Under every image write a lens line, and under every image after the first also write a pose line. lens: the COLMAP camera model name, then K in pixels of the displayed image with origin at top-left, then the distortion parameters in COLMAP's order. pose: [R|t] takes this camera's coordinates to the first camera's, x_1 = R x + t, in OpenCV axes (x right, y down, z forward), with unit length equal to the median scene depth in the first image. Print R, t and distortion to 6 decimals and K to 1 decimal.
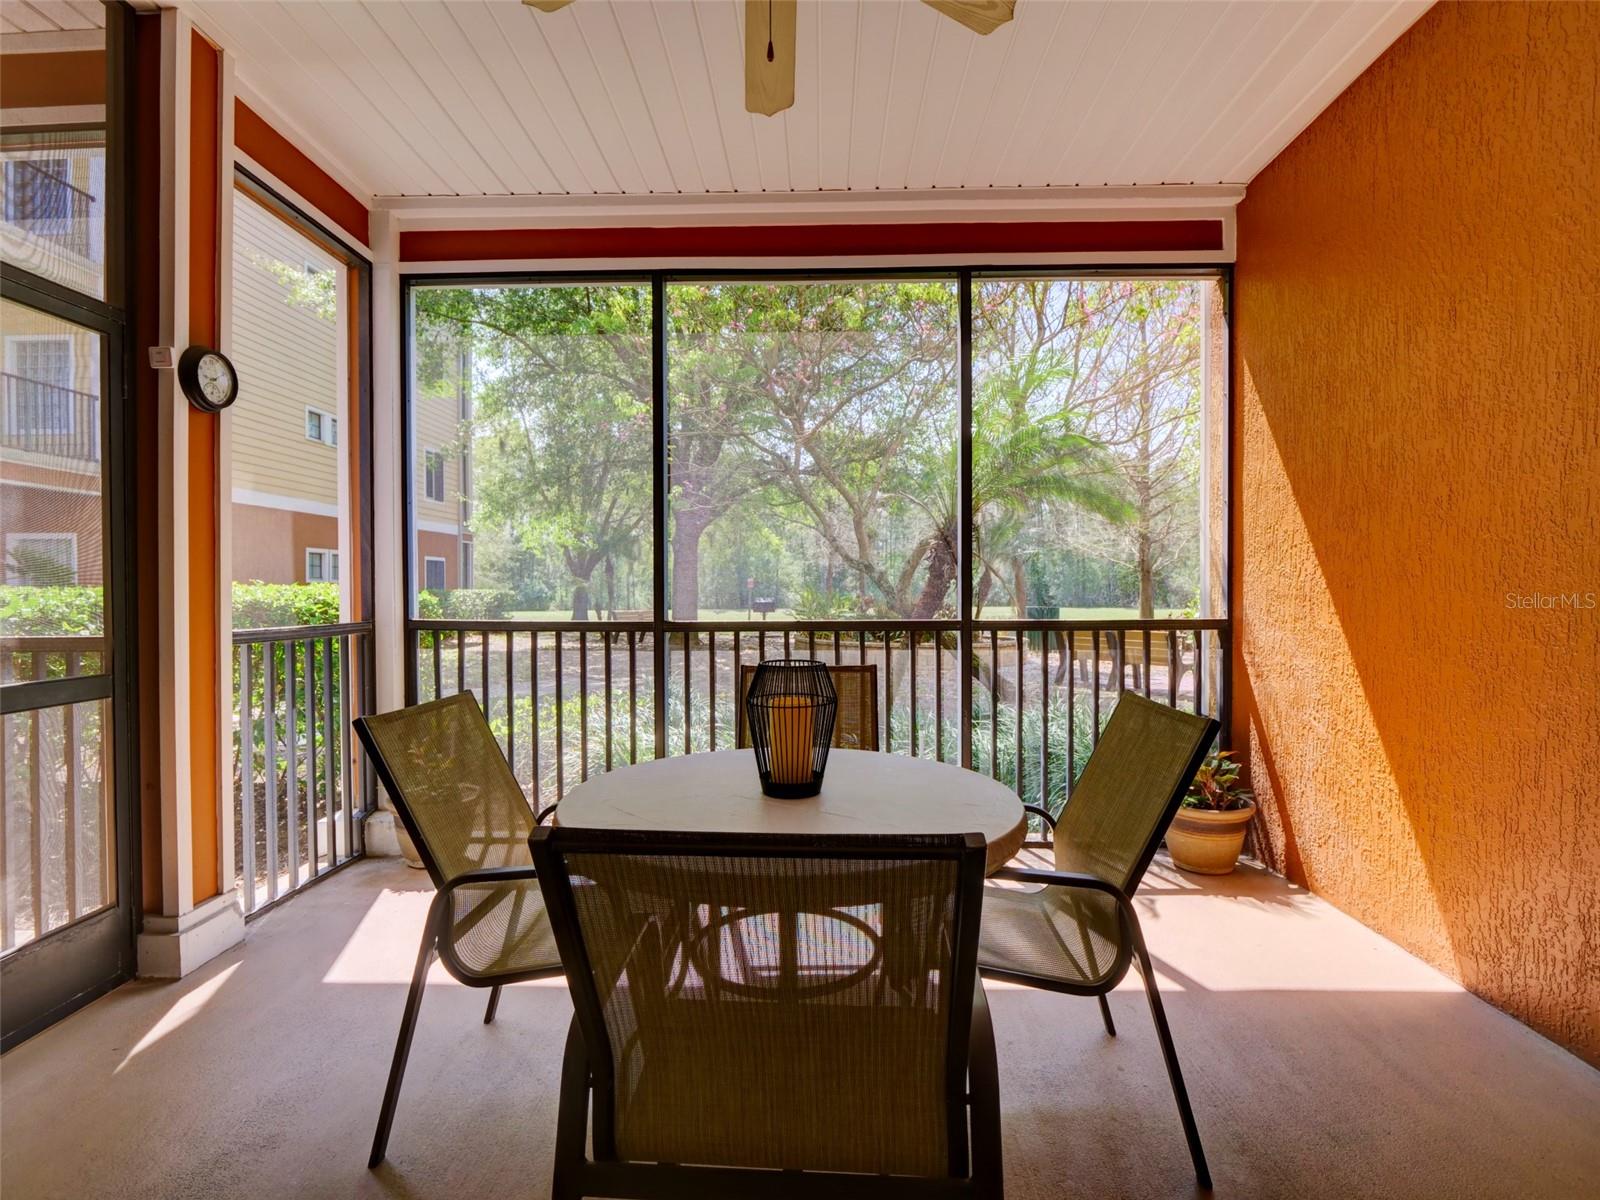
lens RADIAL K [[783.0, 0, 800.0], [0, 783.0, 600.0], [0, 0, 1]] dist [-0.012958, 0.000192]
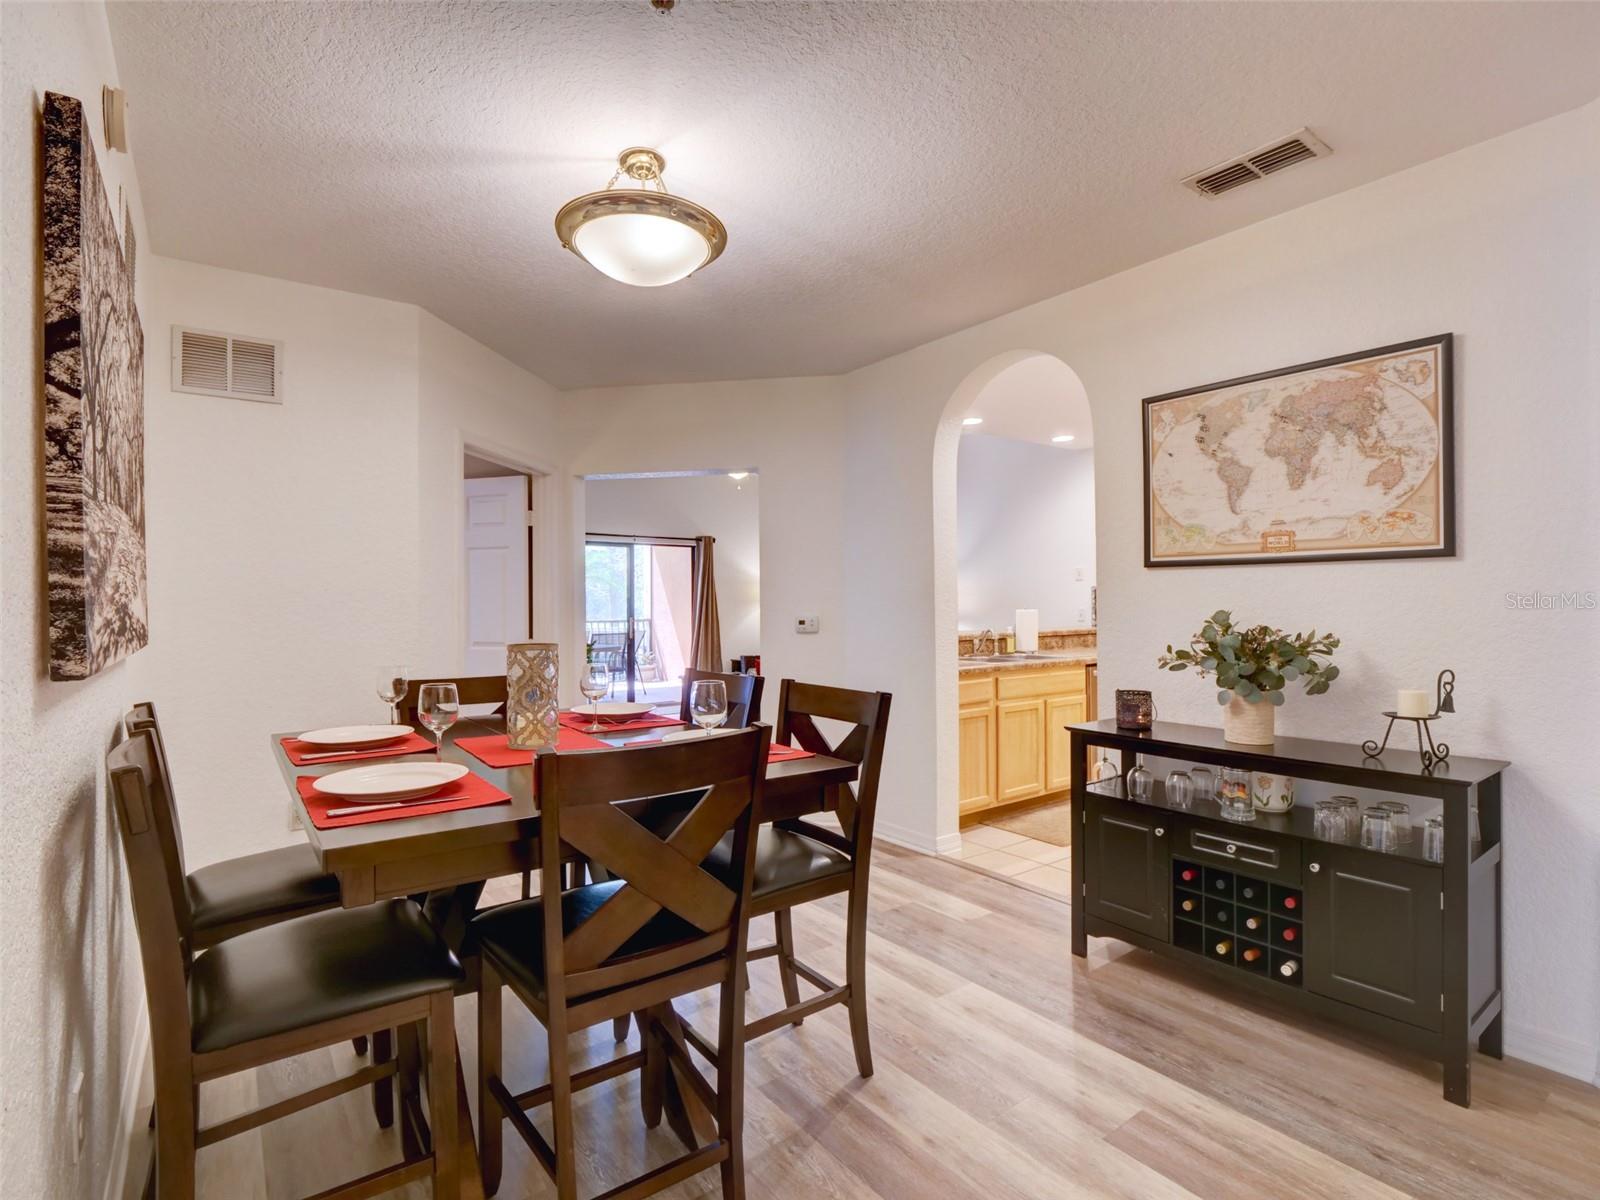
lens RADIAL K [[783.0, 0, 800.0], [0, 783.0, 600.0], [0, 0, 1]] dist [-0.012958, 0.000192]
pose [[0.784115, -0.000948, 0.620615, -1.379865], [0.013205, 0.999798, -0.015156, 0.002315], [-0.620476, 0.020080, 0.783969, -2.698122]]
